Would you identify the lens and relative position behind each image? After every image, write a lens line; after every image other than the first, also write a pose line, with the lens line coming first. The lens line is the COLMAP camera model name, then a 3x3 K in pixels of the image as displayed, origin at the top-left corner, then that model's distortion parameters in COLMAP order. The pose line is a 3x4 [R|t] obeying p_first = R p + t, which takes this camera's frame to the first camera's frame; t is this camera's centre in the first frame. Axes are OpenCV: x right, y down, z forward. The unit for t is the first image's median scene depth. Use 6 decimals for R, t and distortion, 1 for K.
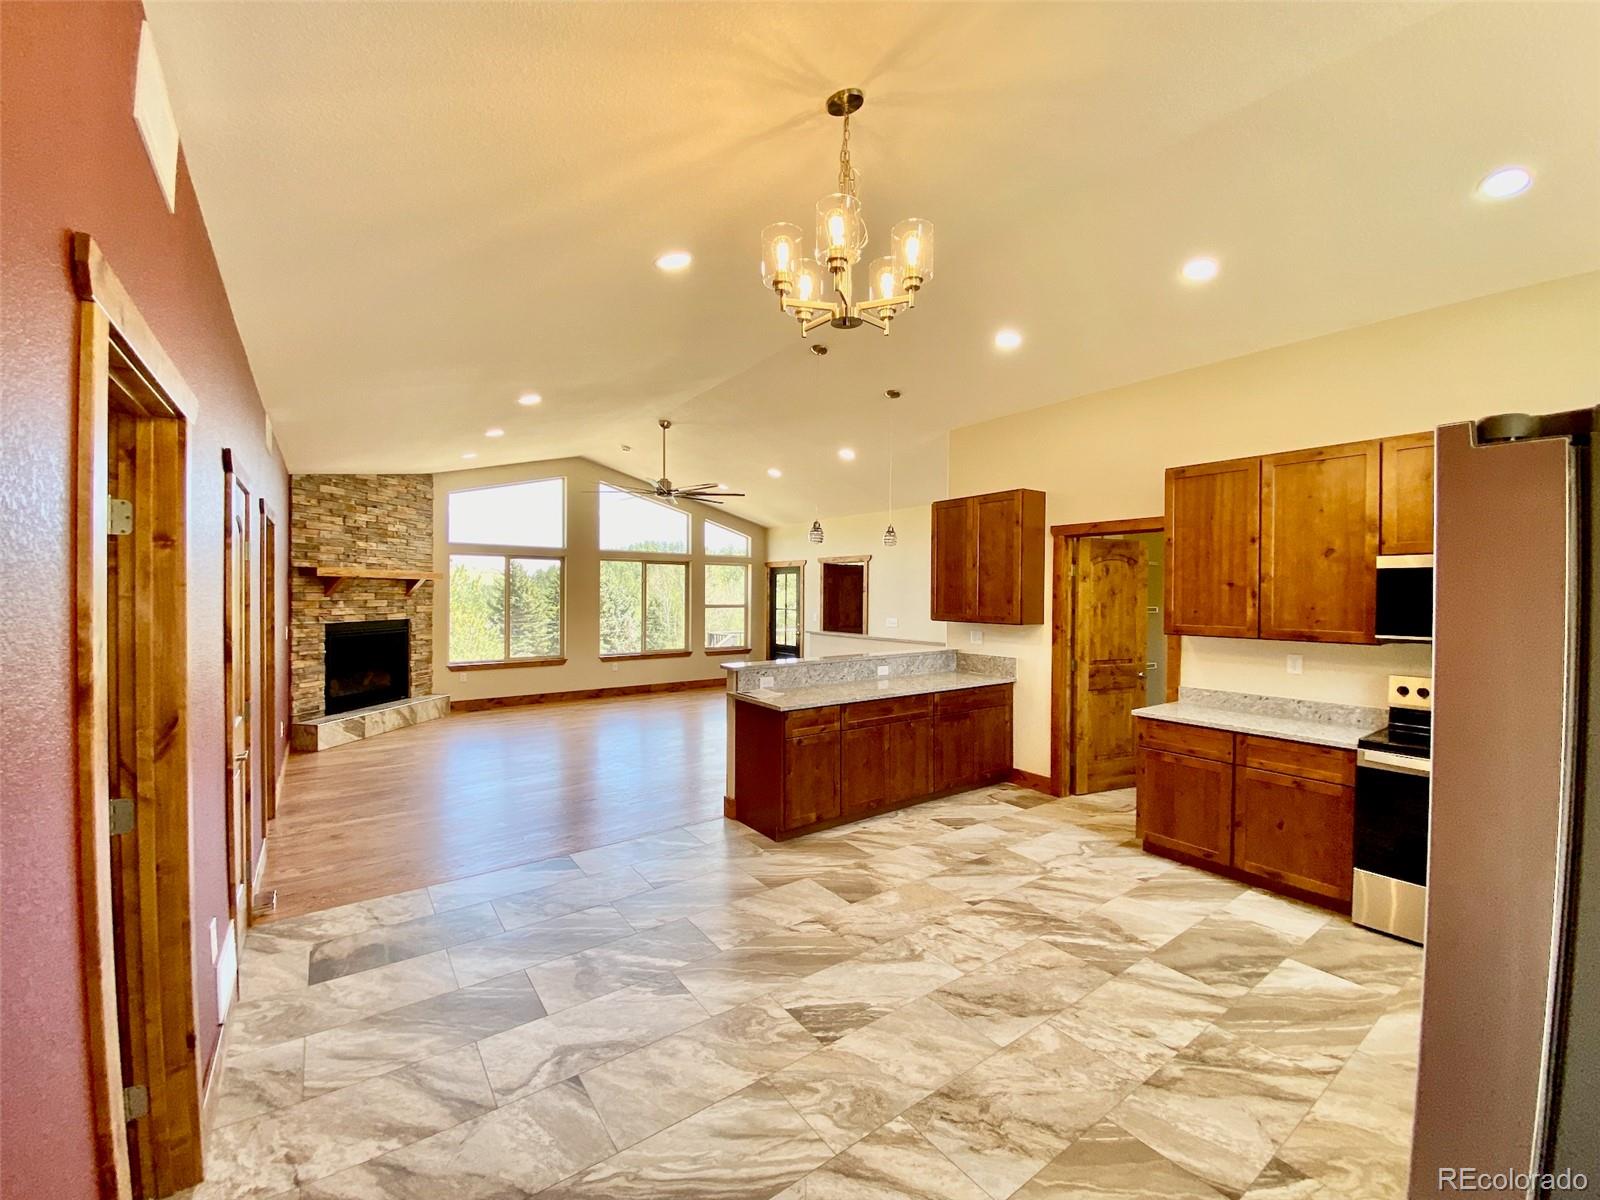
lens RADIAL K [[650.8, 0, 805.1], [0, 650.8, 600.8], [0, 0, 1]] dist [0.015190, -0.015346]
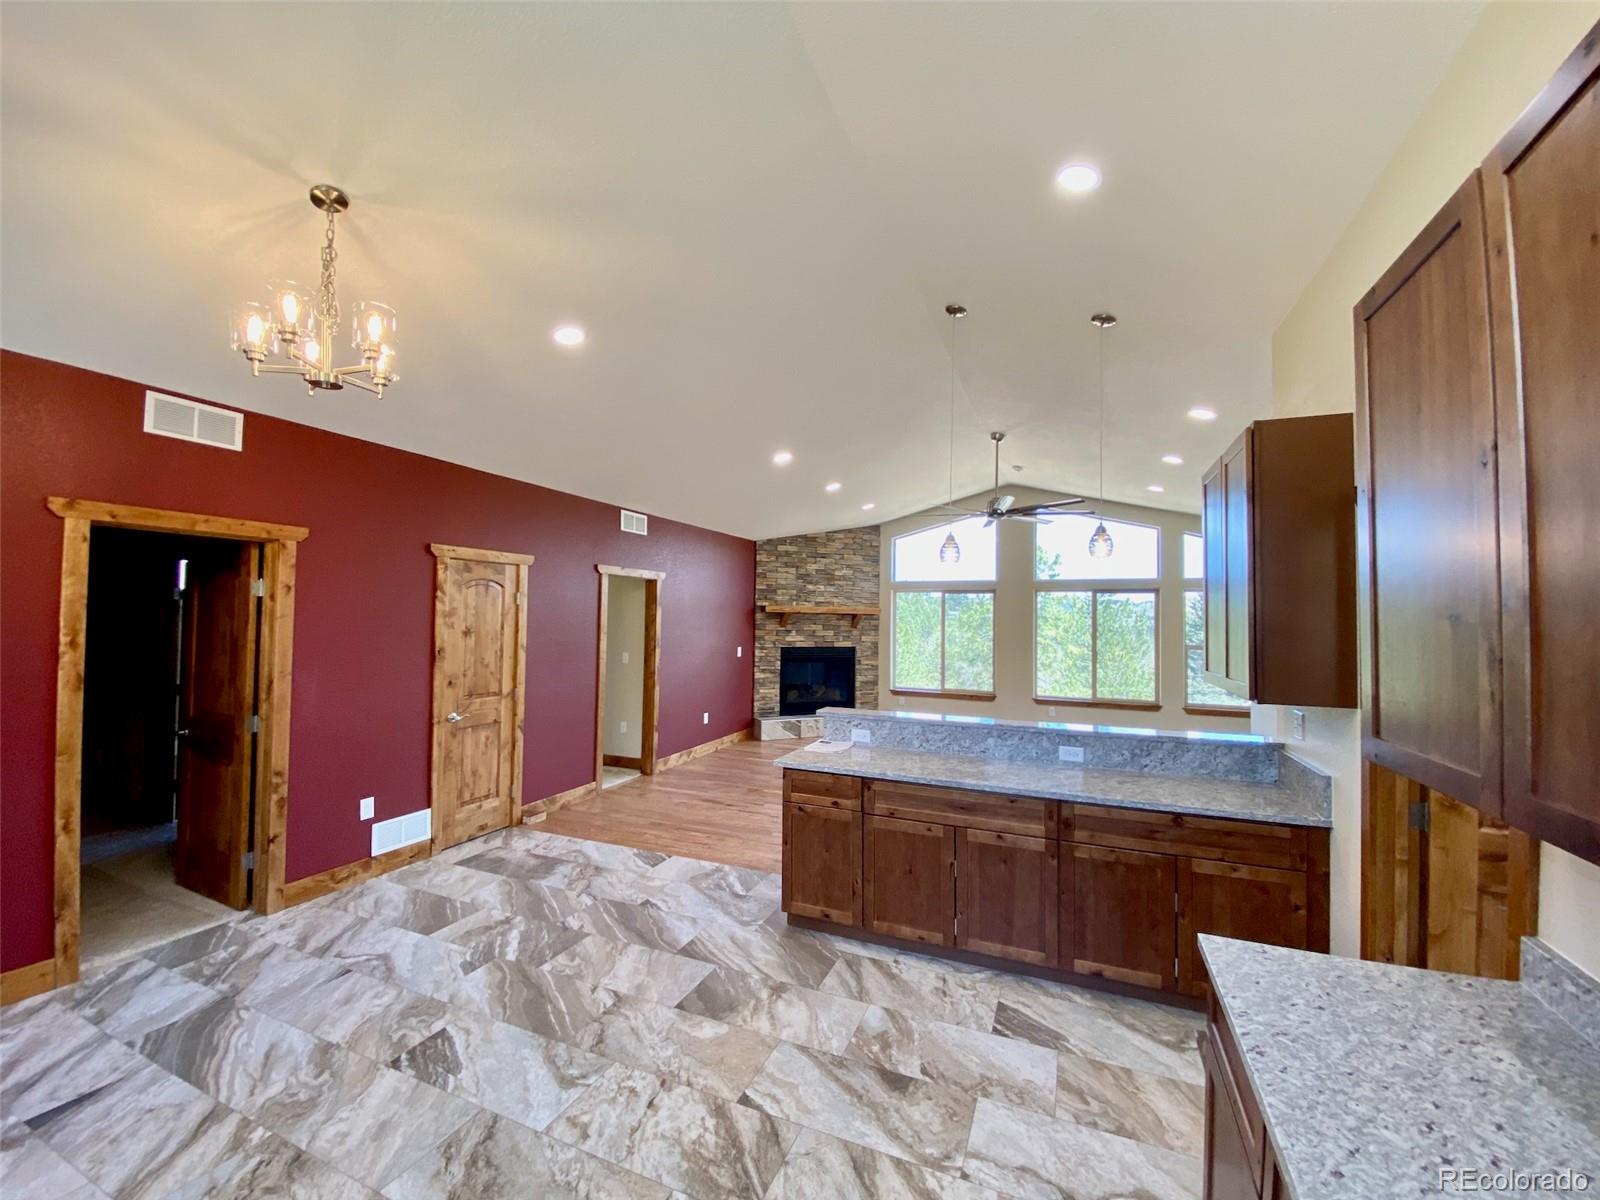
lens RADIAL K [[650.8, 0, 805.1], [0, 650.8, 600.8], [0, 0, 1]] dist [0.015190, -0.015346]
pose [[0.512251, -0.017188, -0.858664, 0.744379], [-0.021208, 0.999242, -0.032654, -0.030174], [0.858574, 0.034937, 0.511498, 0.581621]]
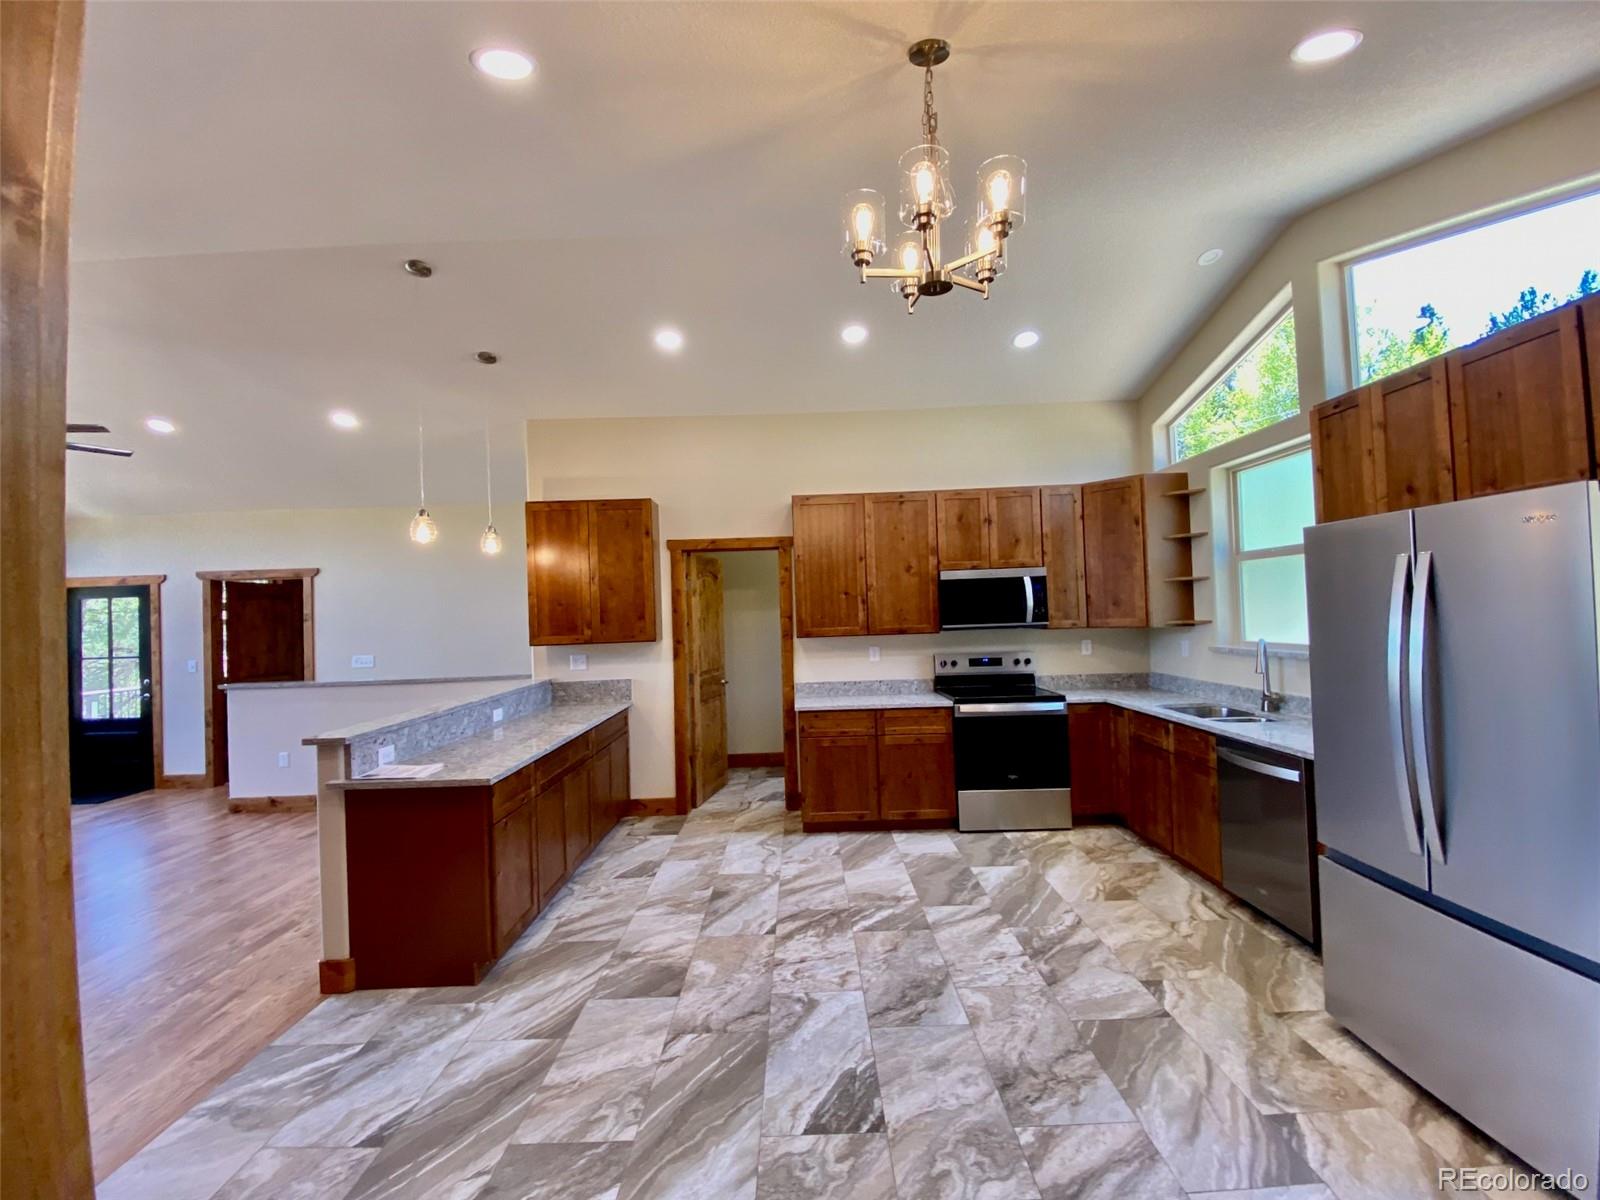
lens RADIAL K [[672.5, 0, 810.7], [0, 672.5, 592.3], [0, 0, 1]] dist [0.055684, -0.037419]
pose [[0.588888, -0.006520, 0.808189, -0.420543], [0.048684, 0.998438, -0.027419, 0.003907], [-0.806747, 0.055493, 0.588285, 0.296772]]
